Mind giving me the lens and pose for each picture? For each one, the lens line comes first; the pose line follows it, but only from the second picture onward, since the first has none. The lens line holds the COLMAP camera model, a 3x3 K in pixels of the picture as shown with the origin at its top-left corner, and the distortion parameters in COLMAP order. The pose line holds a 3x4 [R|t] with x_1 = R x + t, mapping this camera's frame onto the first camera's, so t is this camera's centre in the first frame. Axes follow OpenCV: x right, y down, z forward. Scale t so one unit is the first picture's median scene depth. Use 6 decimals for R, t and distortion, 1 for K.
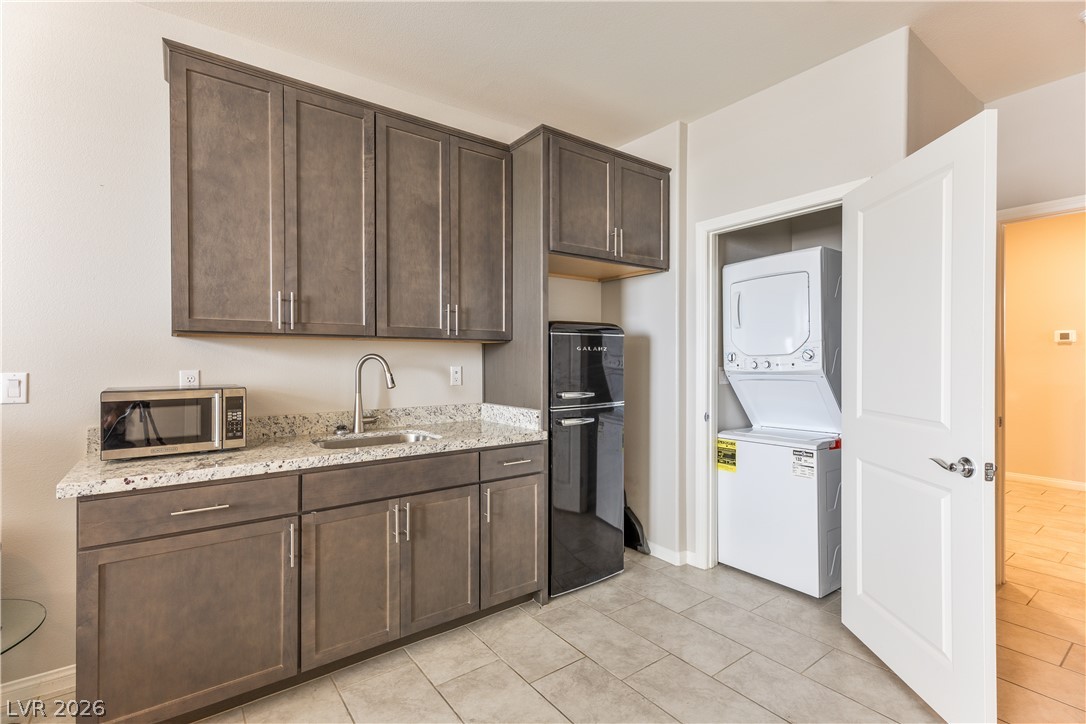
lens RADIAL K [[493.1, 0, 541.3], [0, 493.1, 362.0], [0, 0, 1]] dist [0.005111, 0.000732]
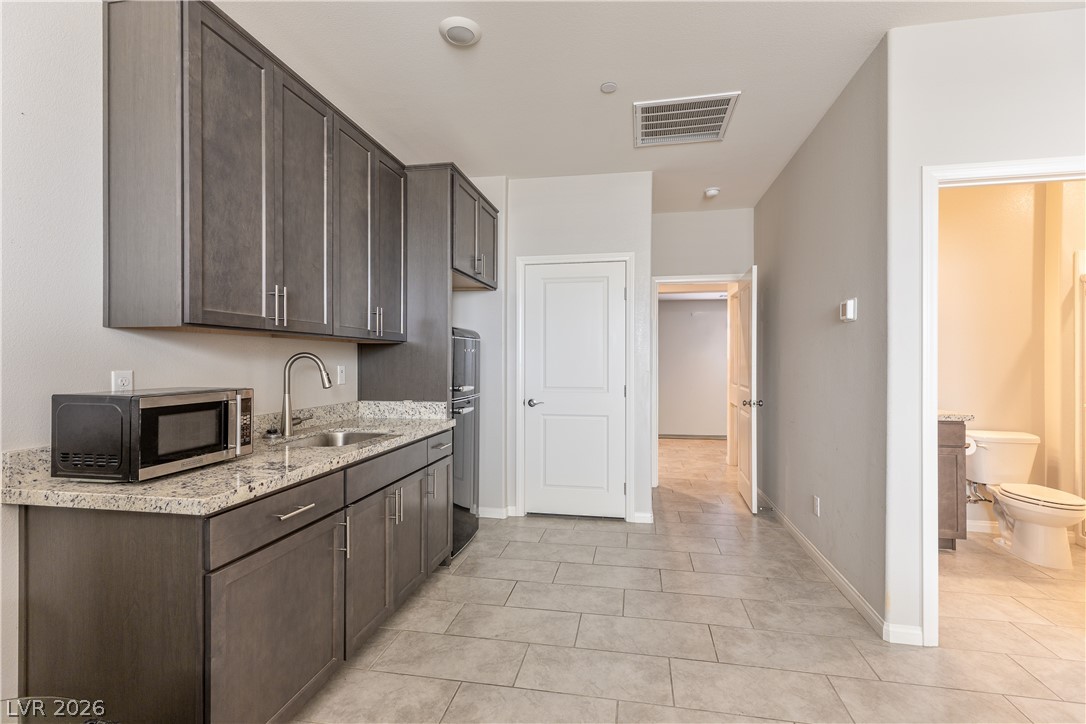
lens RADIAL K [[493.1, 0, 545.6], [0, 493.1, 361.9], [0, 0, 1]] dist [0.005111, 0.000732]
pose [[0.734742, 0.000610, 0.678347, -0.735638], [0.000512, 0.999999, -0.001454, 0.003961], [-0.678347, 0.001416, 0.734741, -0.035150]]
